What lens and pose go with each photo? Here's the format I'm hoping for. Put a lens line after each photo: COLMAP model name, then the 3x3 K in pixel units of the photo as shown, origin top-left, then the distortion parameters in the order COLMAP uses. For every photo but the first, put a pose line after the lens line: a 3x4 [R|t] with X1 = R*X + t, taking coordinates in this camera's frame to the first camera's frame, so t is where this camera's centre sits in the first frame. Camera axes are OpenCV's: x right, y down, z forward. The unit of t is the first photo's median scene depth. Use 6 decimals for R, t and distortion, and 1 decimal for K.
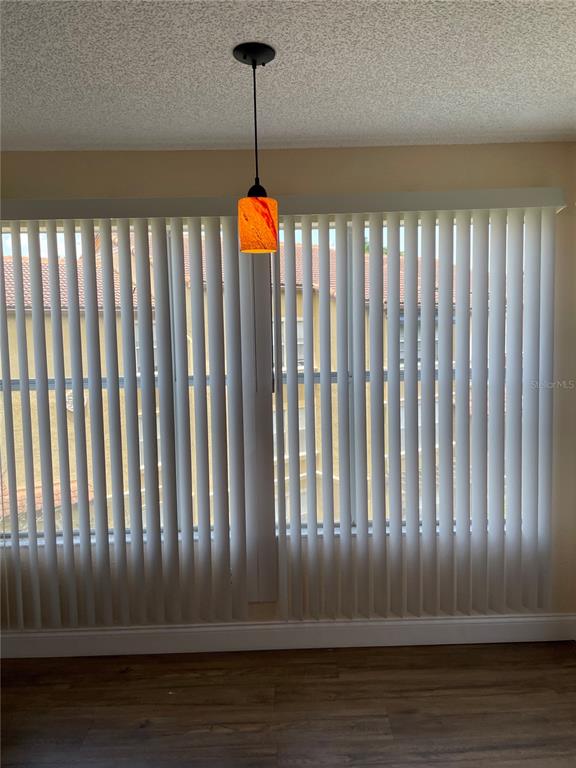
lens RADIAL K [[600.5, 0, 290.6], [0, 600.5, 387.5], [0, 0, 1]] dist [0.065481, -0.080644]
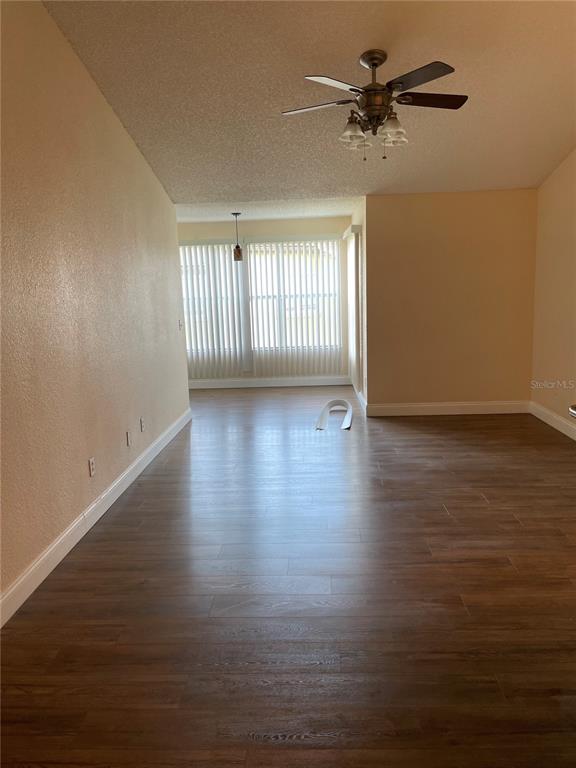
lens RADIAL K [[600.5, 0, 285.4], [0, 600.5, 385.3], [0, 0, 1]] dist [0.065481, -0.080644]
pose [[0.997029, 0.002775, -0.076981, 0.374949], [0.006955, 0.992027, 0.125836, 0.043104], [0.076716, -0.125997, 0.989060, -1.991606]]
